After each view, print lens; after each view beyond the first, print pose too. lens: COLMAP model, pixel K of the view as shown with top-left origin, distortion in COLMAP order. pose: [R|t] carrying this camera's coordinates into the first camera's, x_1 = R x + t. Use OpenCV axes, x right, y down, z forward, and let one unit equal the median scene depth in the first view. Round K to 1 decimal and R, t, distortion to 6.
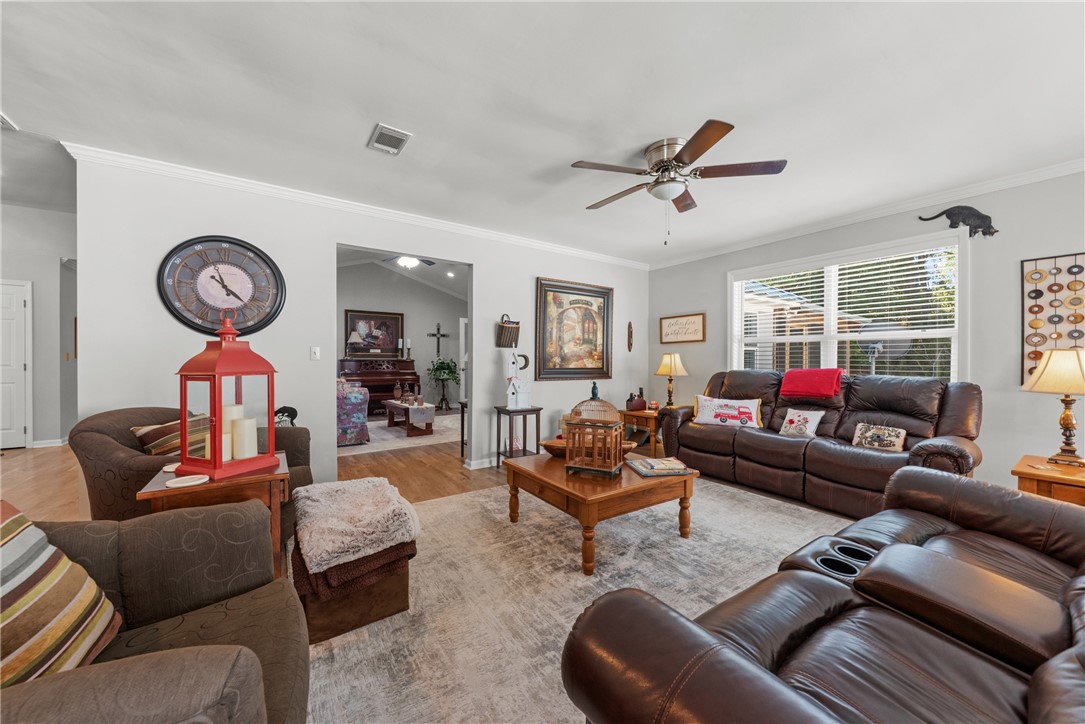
lens RADIAL K [[393.0, 0, 542.3], [0, 393.0, 359.3], [0, 0, 1]] dist [0.001262, -0.000029]
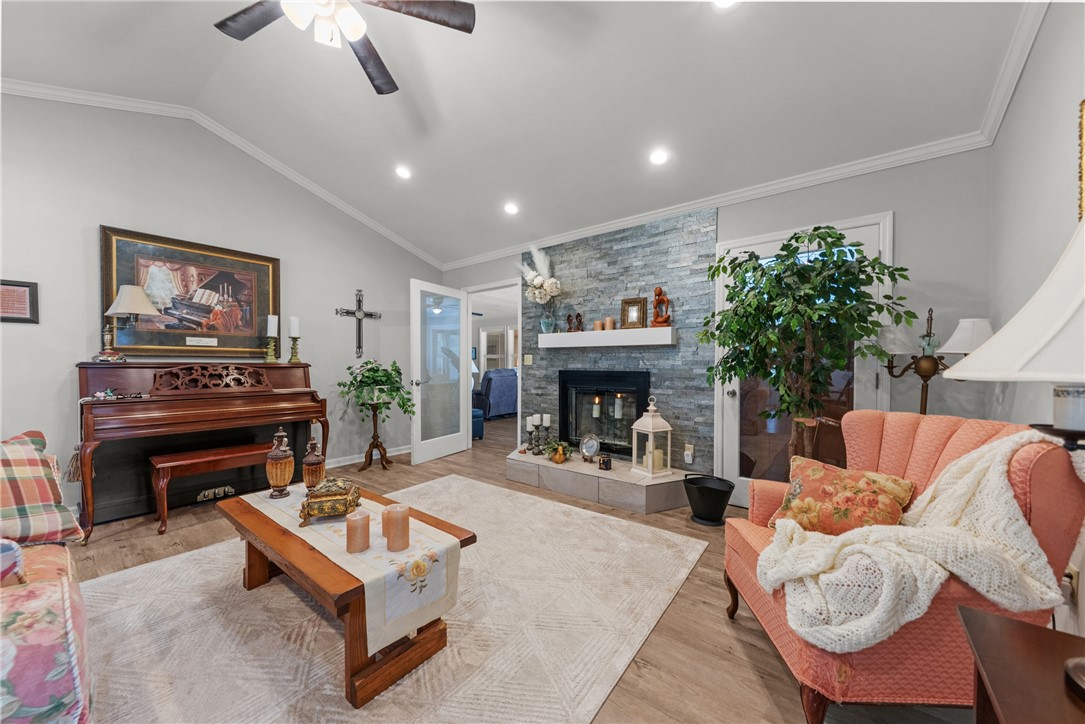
lens RADIAL K [[393.0, 0, 546.1], [0, 393.0, 369.7], [0, 0, 1]] dist [0.001262, -0.000029]
pose [[0.960041, -0.002110, 0.279850, -0.192770], [-0.001131, 0.999934, 0.011421, 0.003175], [-0.279856, -0.011281, 0.959976, 0.498698]]
